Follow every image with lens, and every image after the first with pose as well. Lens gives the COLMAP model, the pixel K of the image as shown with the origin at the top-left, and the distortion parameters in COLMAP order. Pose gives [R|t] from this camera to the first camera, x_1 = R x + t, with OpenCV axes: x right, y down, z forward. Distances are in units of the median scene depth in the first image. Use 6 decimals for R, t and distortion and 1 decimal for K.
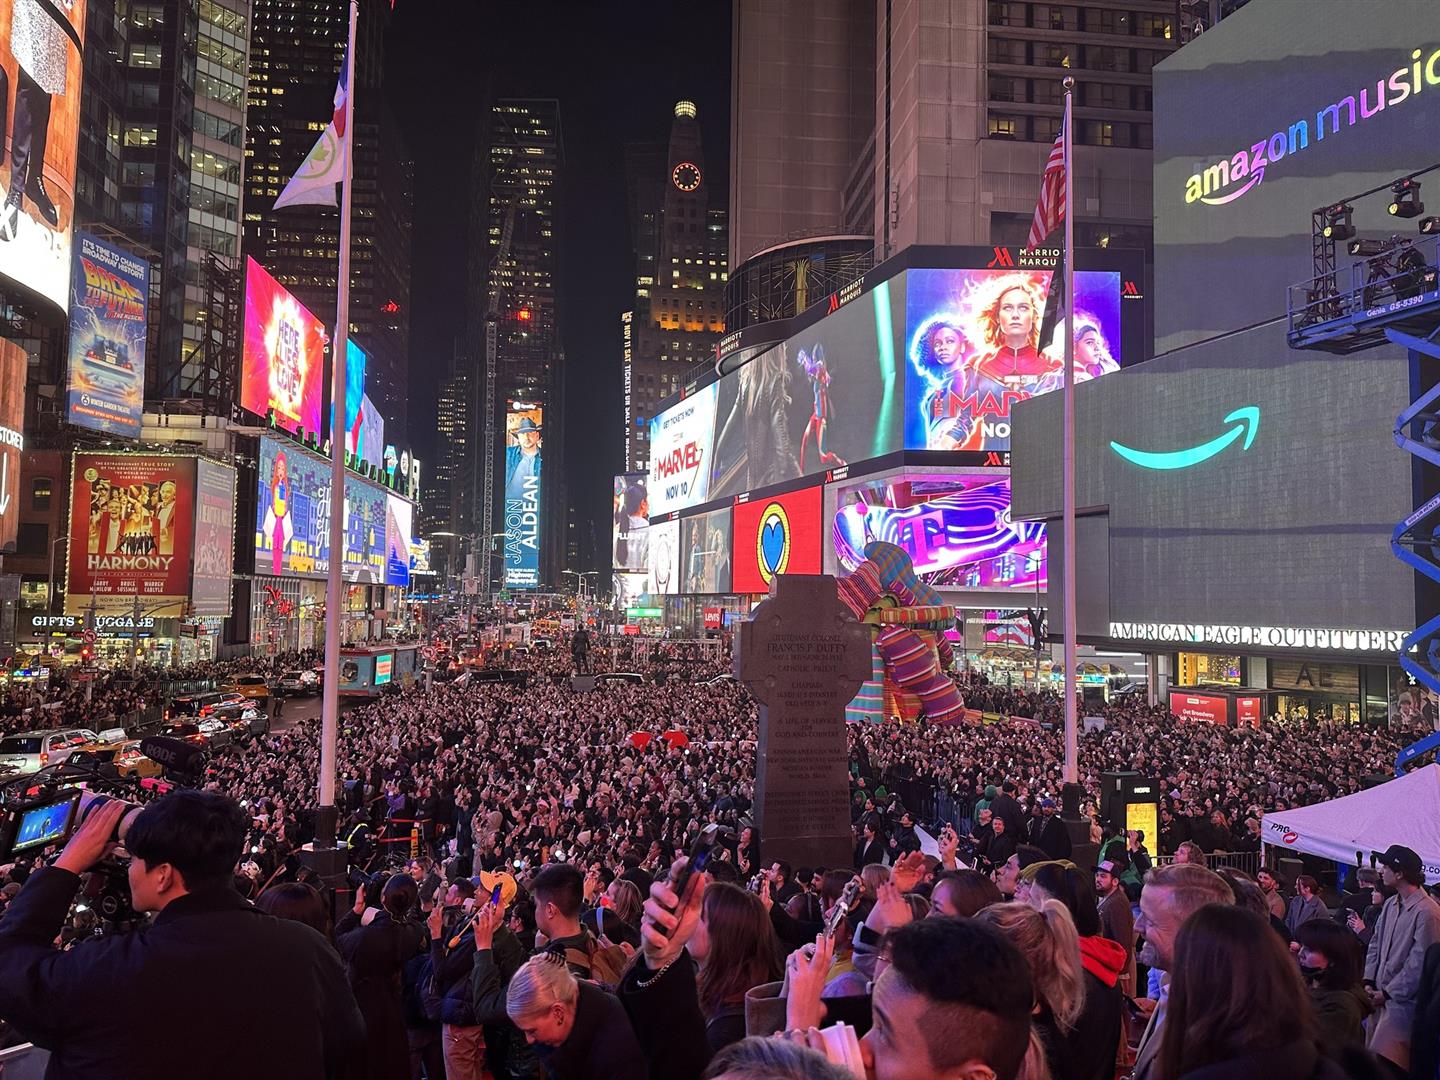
lens RADIAL K [[1042.5, 0, 720.0], [0, 1042.5, 540.0], [0, 0, 1]] dist [0.101658, -0.144902]
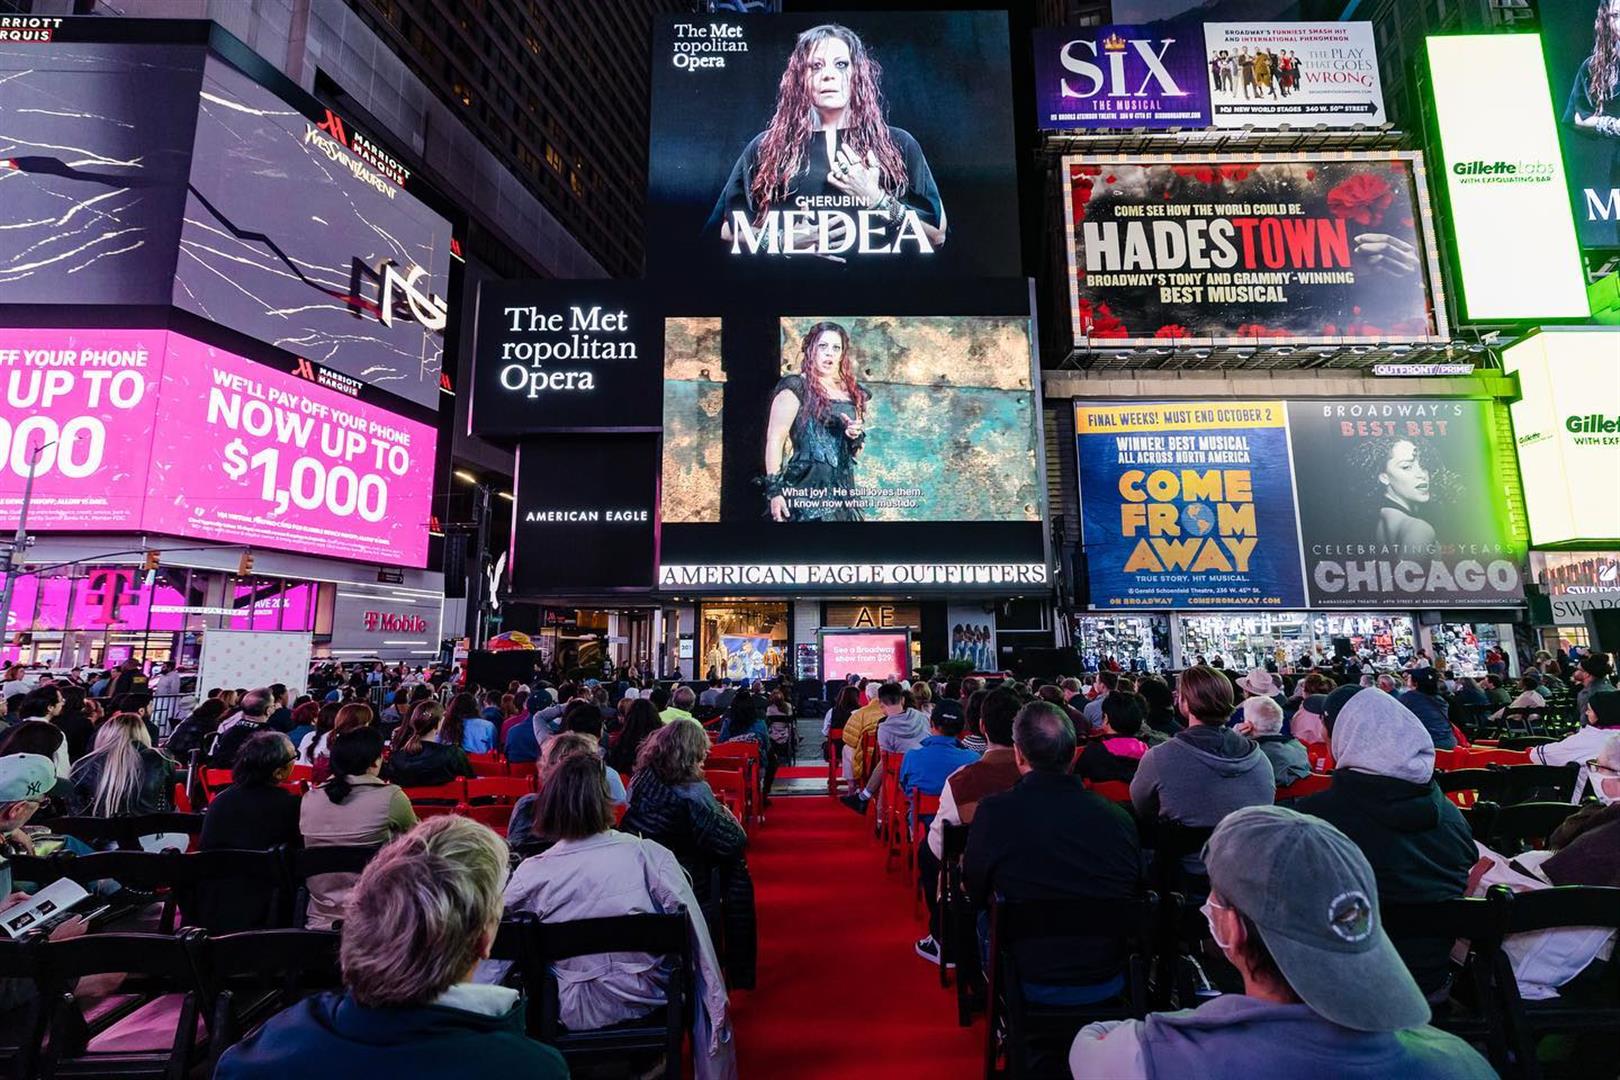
lens RADIAL K [[712.6, 0, 810.0], [0, 712.6, 540.0], [0, 0, 1]] dist [-0.002677, -0.000370]
pose [[0.317501, 0.124350, 0.940069, -0.130406], [-0.049677, 0.992184, -0.114466, 0.132090], [-0.946956, -0.010357, 0.321197, 0.813216]]
